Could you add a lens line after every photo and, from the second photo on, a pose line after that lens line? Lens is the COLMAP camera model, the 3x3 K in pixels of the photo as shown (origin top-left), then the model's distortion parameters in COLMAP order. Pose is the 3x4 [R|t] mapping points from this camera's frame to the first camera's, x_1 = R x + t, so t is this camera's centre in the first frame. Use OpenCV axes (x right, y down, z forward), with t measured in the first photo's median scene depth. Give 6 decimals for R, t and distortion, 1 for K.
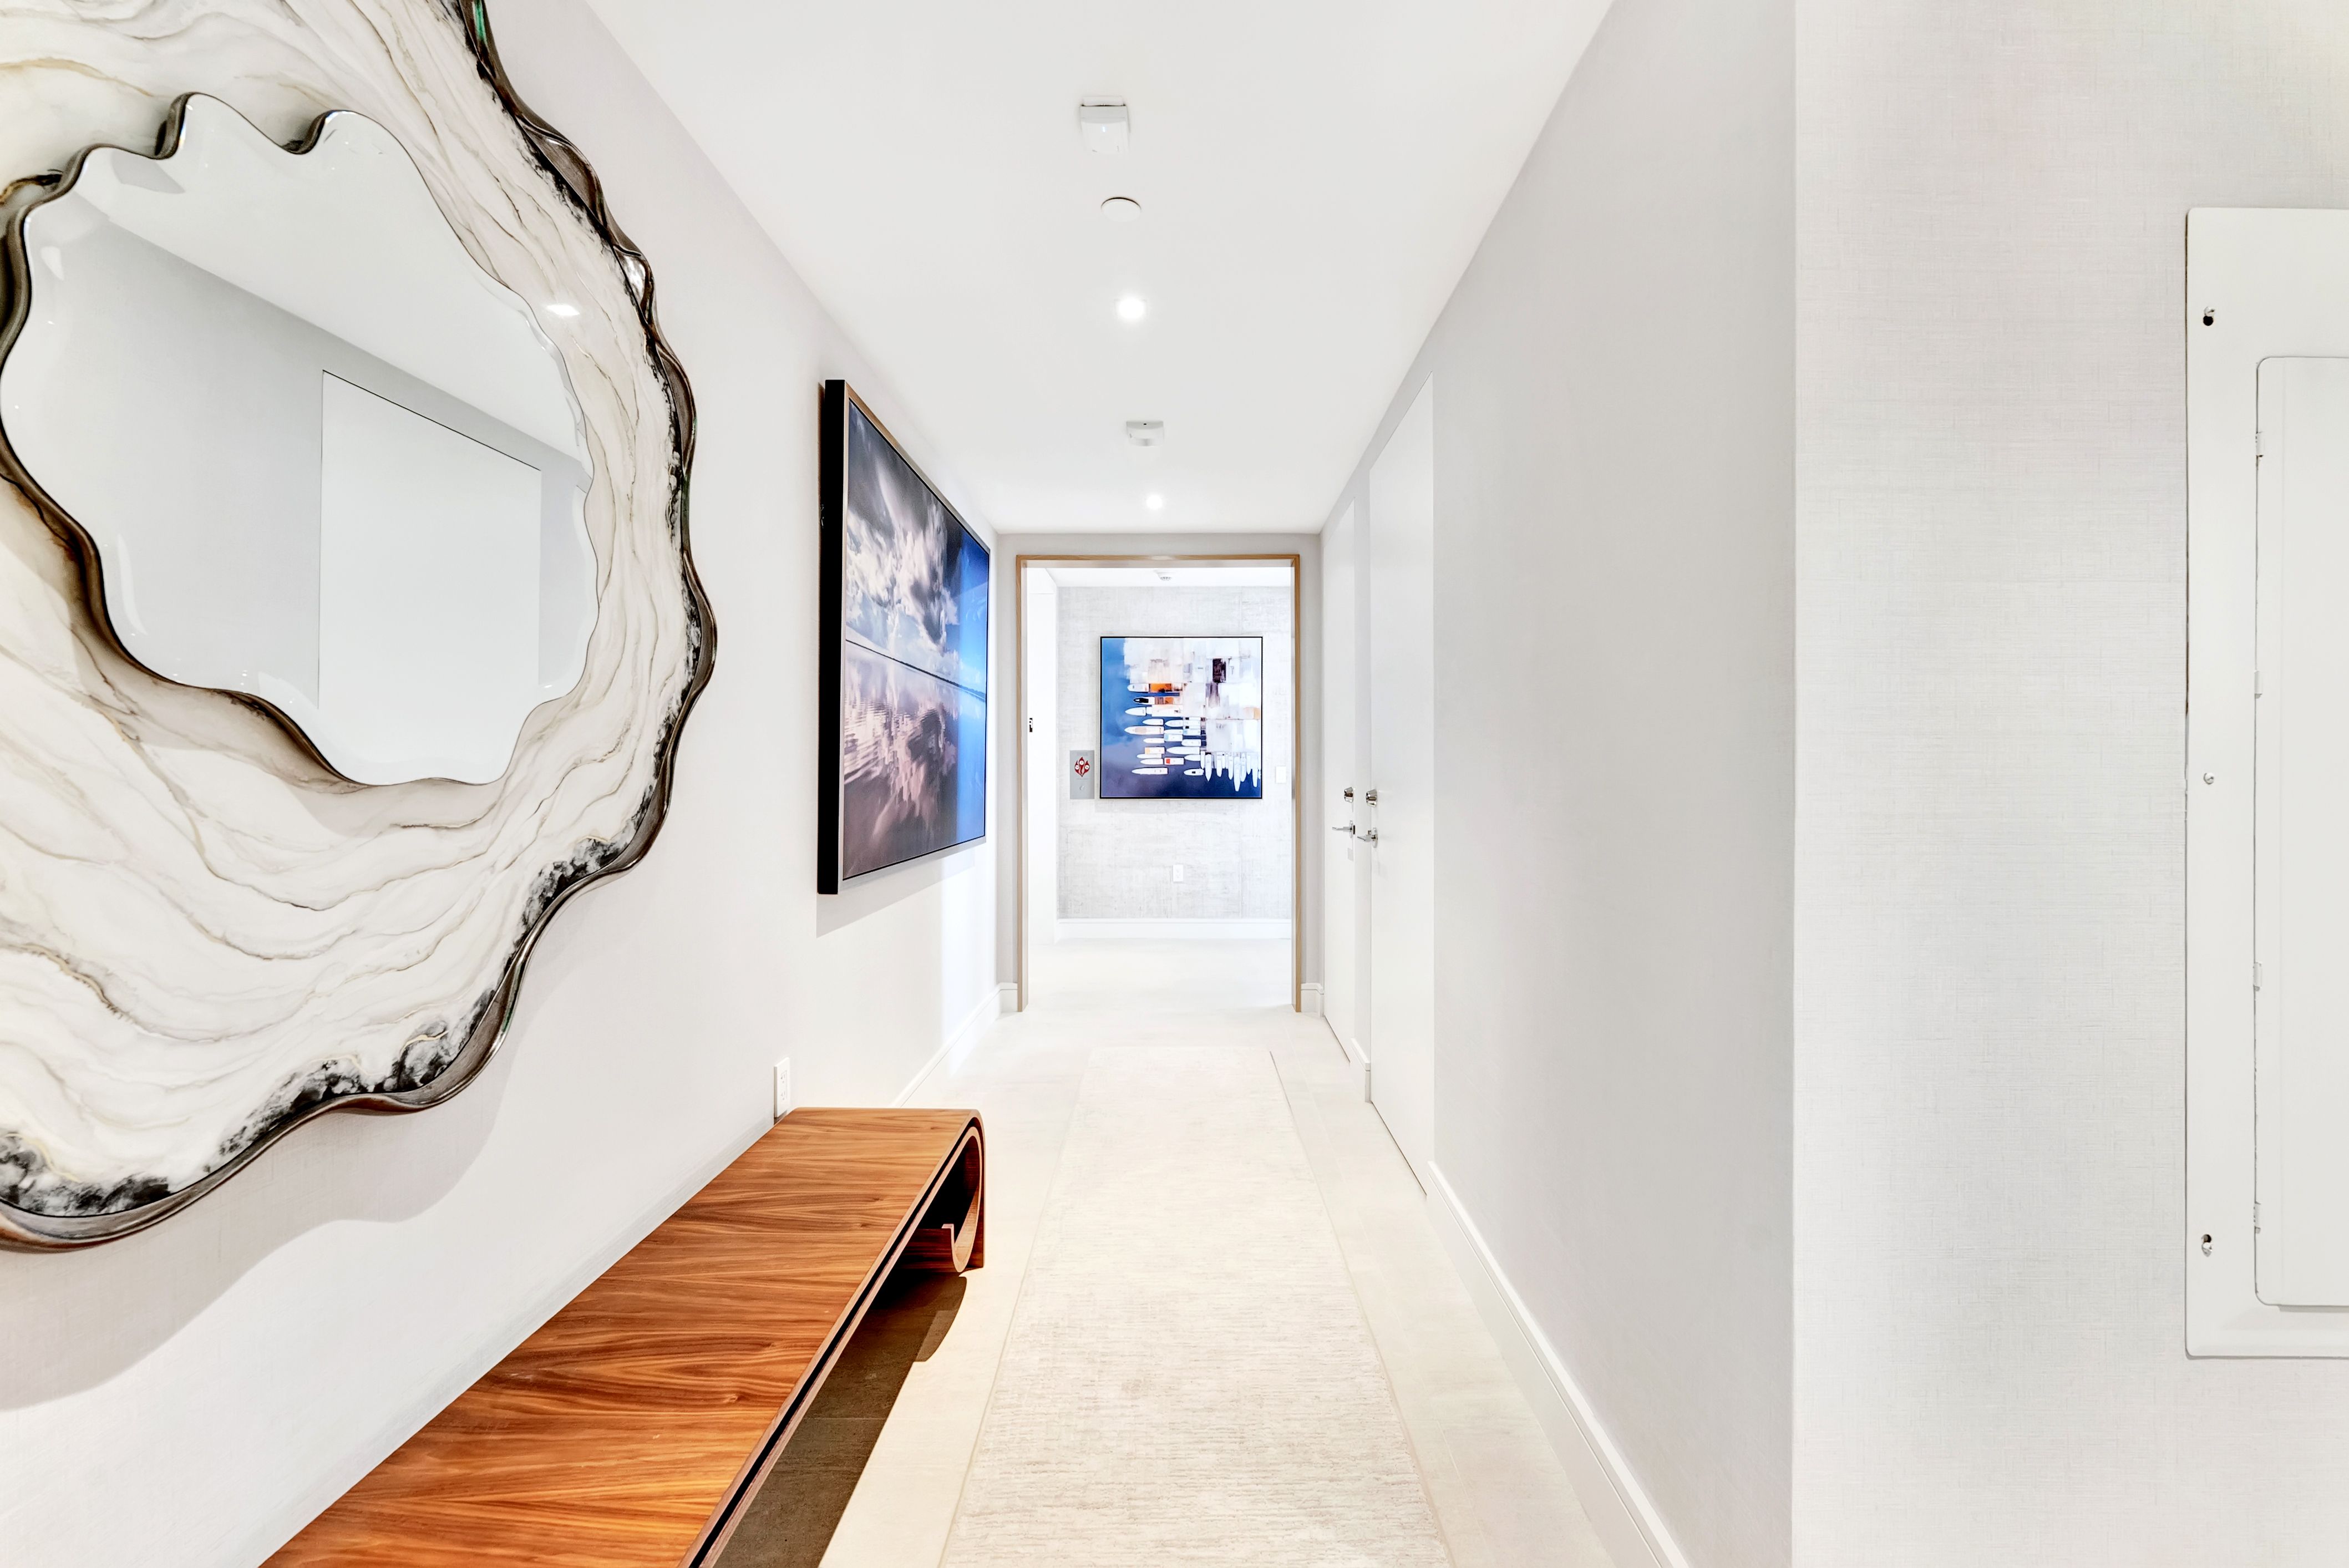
lens RADIAL K [[948.8, 0, 1178.1], [0, 948.8, 777.3], [0, 0, 1]] dist [-0.001234, 0.001224]
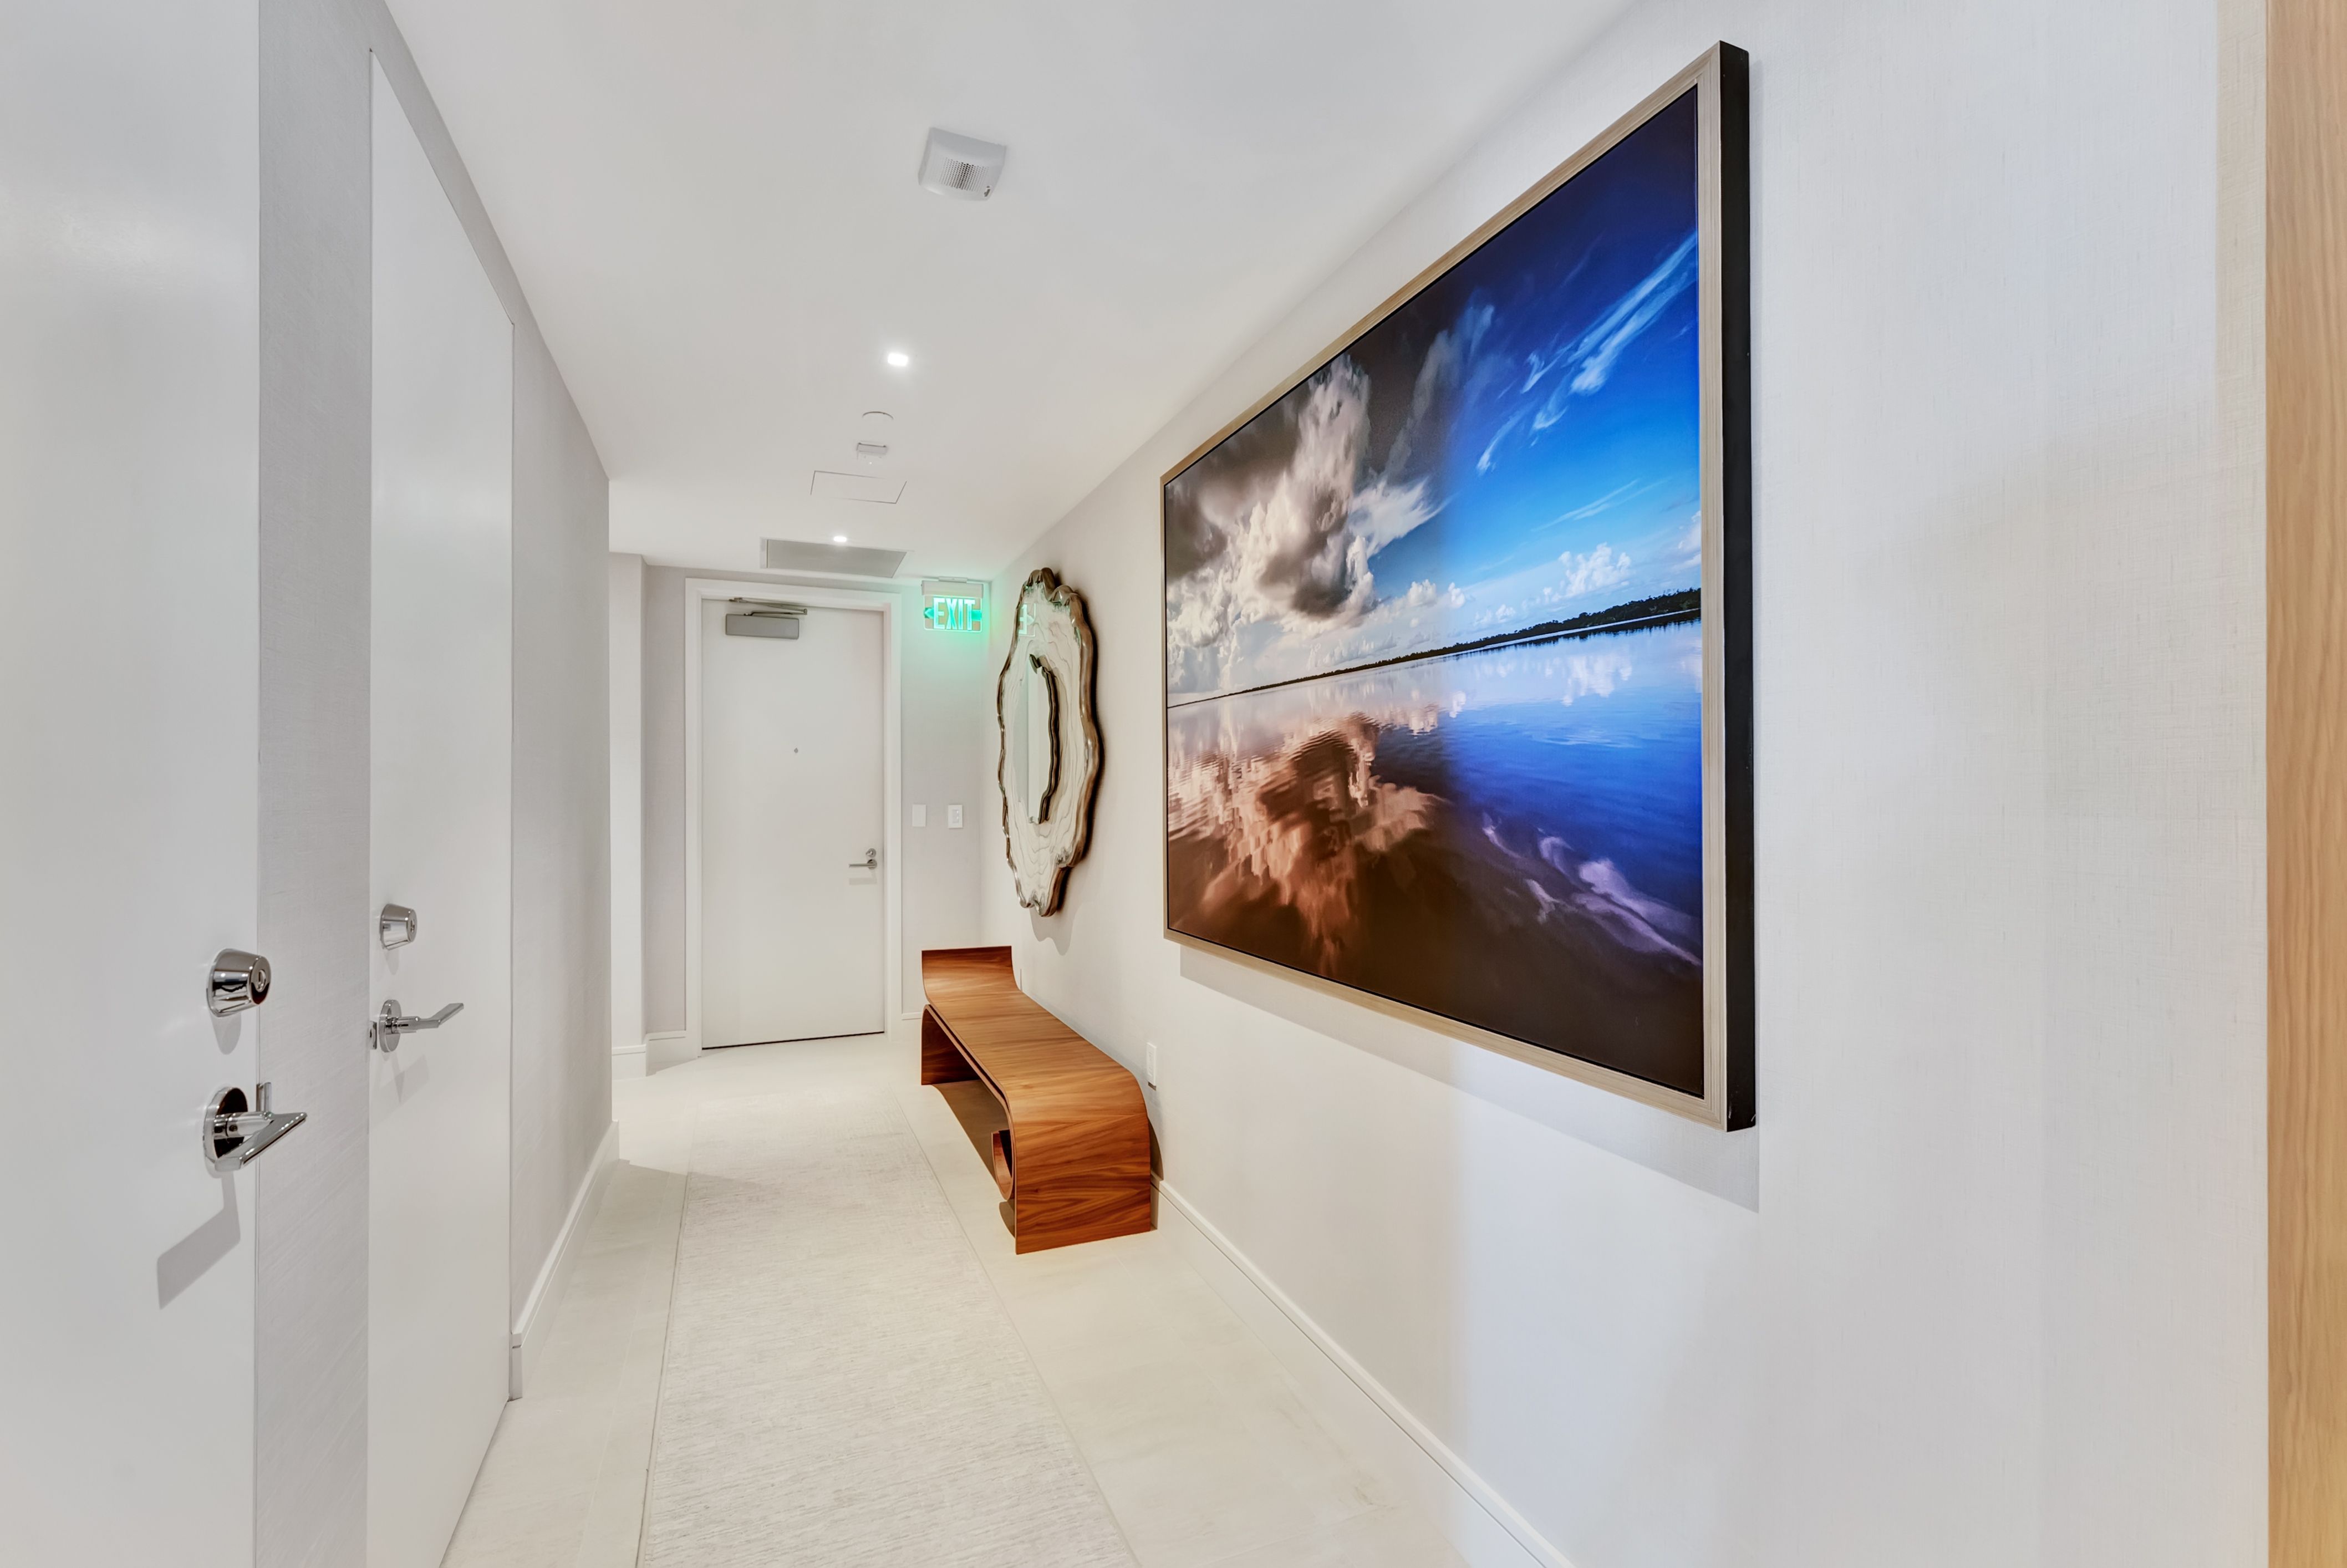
lens RADIAL K [[1009.0, 0, 1172.3], [0, 1009.0, 789.4], [0, 0, 1]] dist [-0.000253, 0.000003]
pose [[-0.923477, -0.007275, -0.383585, 0.076922], [-0.005578, 0.999969, -0.005536, -0.038672], [0.383613, -0.002973, -0.923489, 1.778591]]
